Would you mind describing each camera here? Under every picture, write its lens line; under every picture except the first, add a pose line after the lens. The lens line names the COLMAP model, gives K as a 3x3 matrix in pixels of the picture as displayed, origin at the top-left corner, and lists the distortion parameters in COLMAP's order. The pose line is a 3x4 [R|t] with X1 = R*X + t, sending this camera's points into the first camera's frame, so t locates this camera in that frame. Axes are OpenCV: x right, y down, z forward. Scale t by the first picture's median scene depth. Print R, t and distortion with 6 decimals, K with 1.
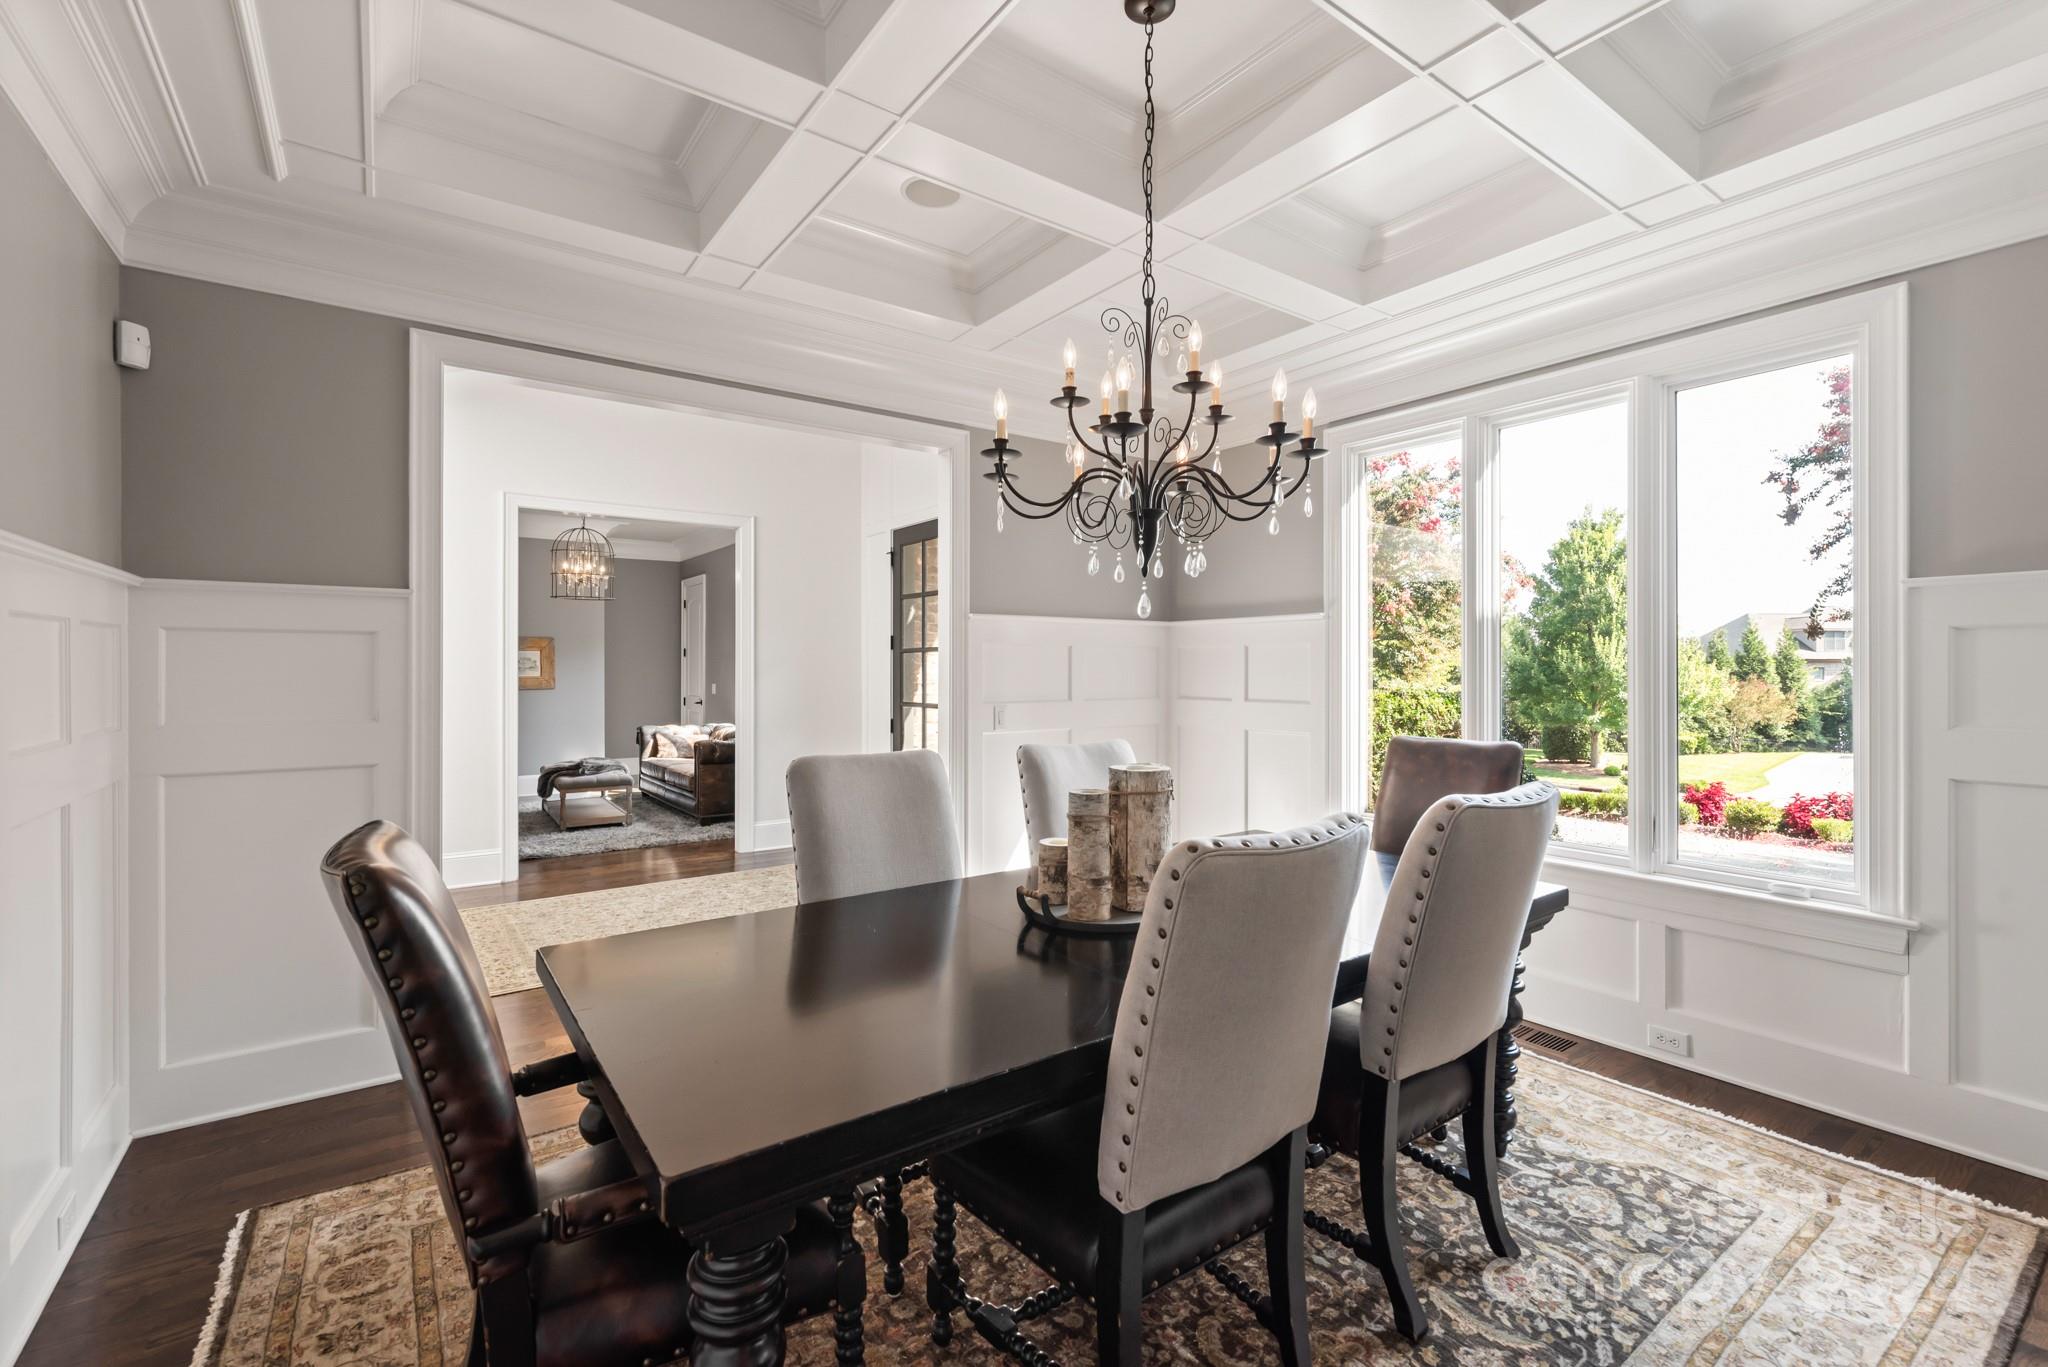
lens RADIAL K [[889.0, 0, 1027.3], [0, 889.0, 660.6], [0, 0, 1]] dist [-0.001953, -0.000145]
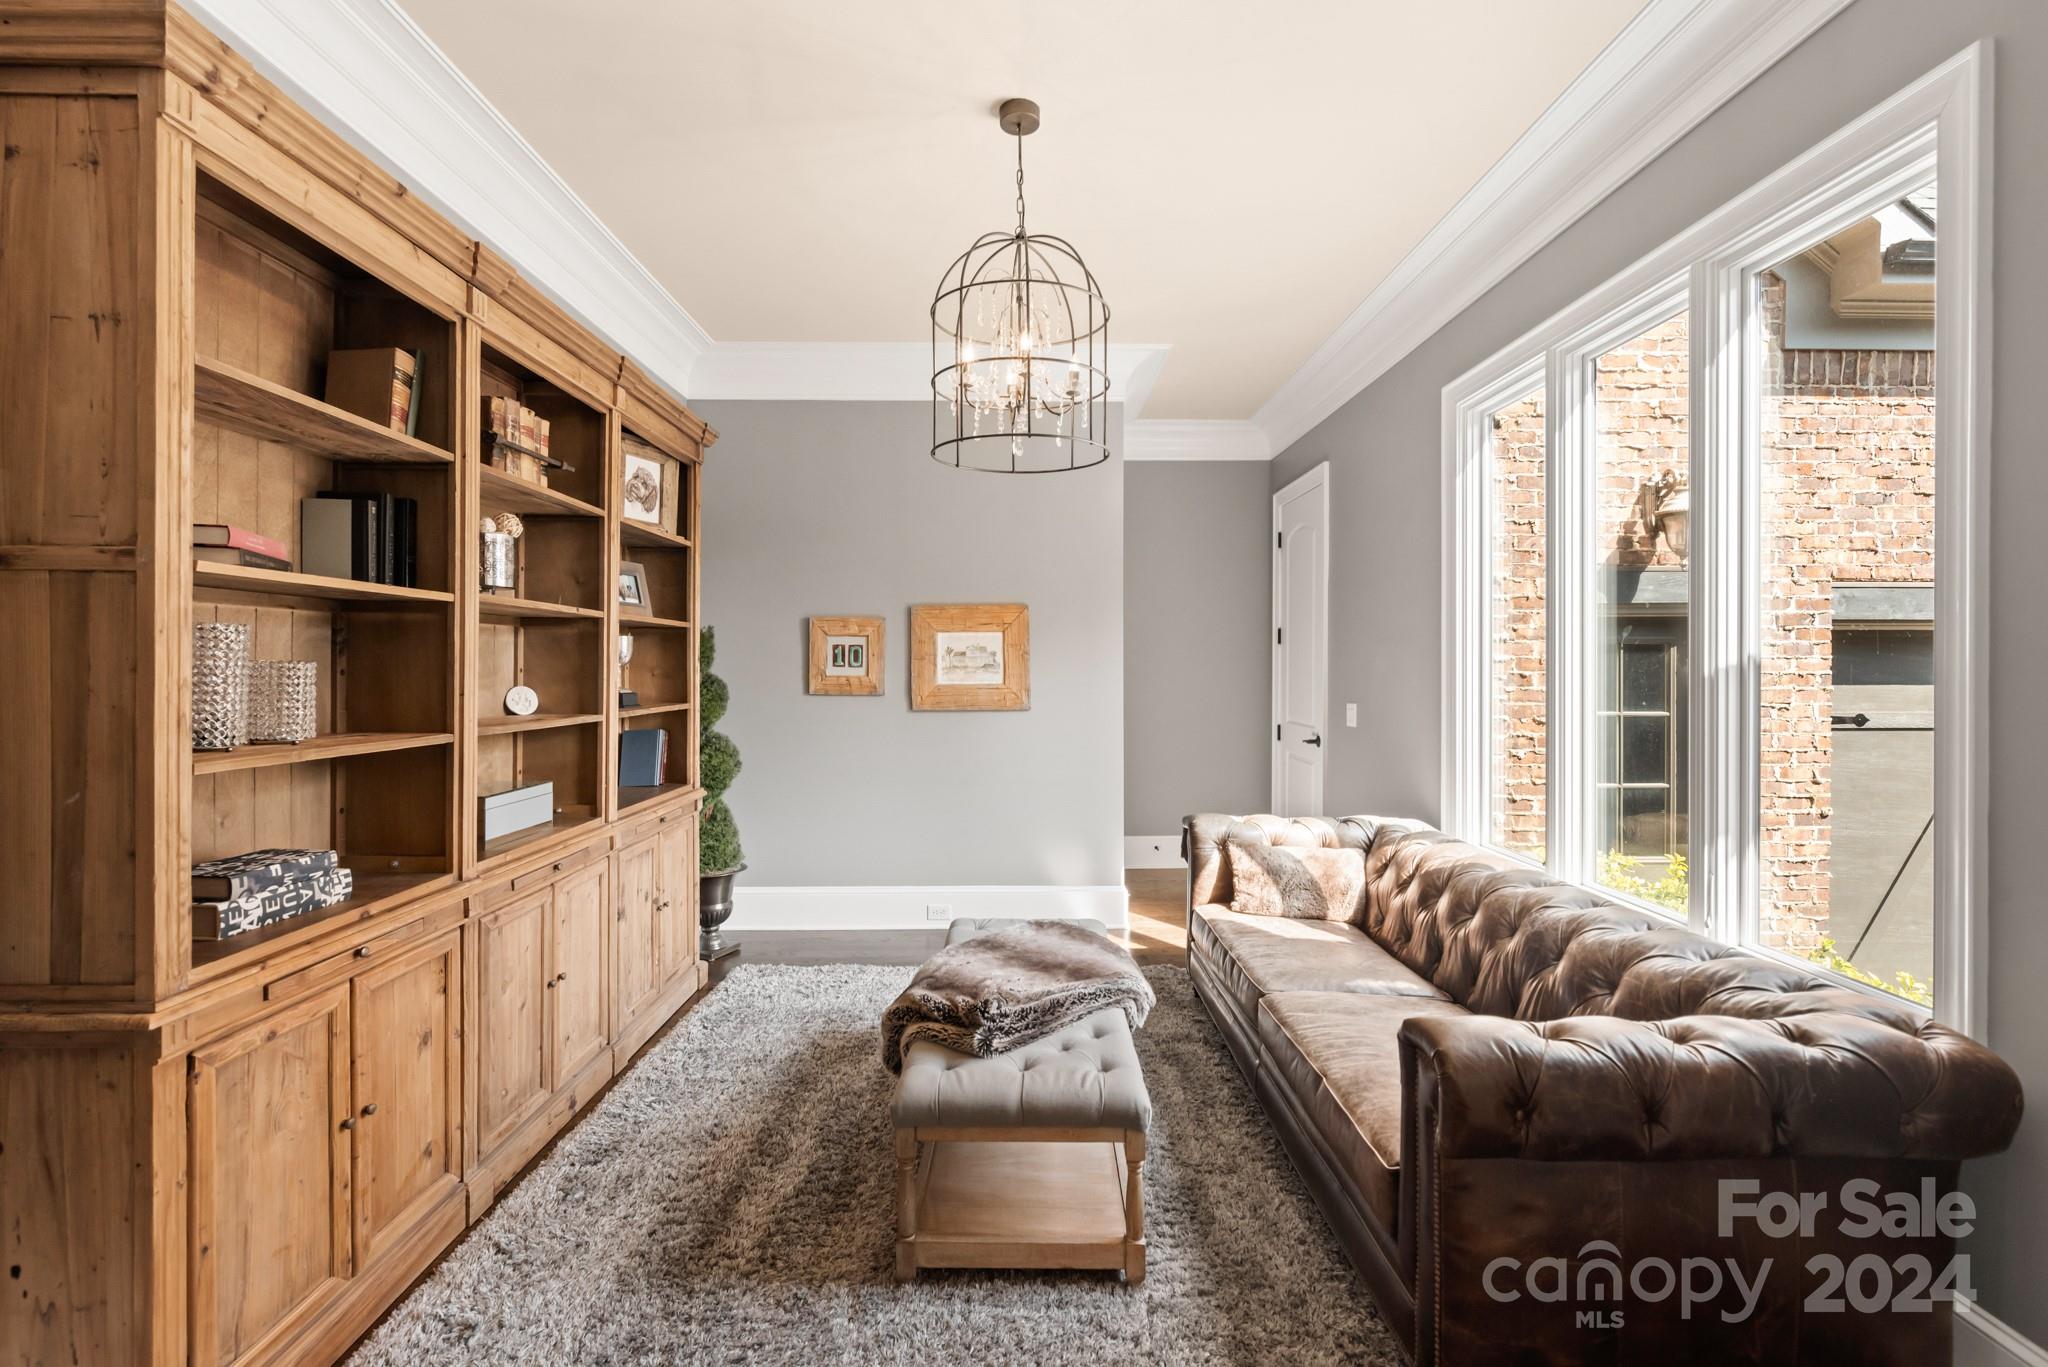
lens RADIAL K [[889.0, 0, 1027.3], [0, 889.0, 660.6], [0, 0, 1]] dist [-0.001953, -0.000145]
pose [[0.817599, 0.001736, -0.575785, -0.265279], [0.003357, 0.999964, 0.007782, 0.001243], [0.575778, -0.008296, 0.817564, 0.630787]]
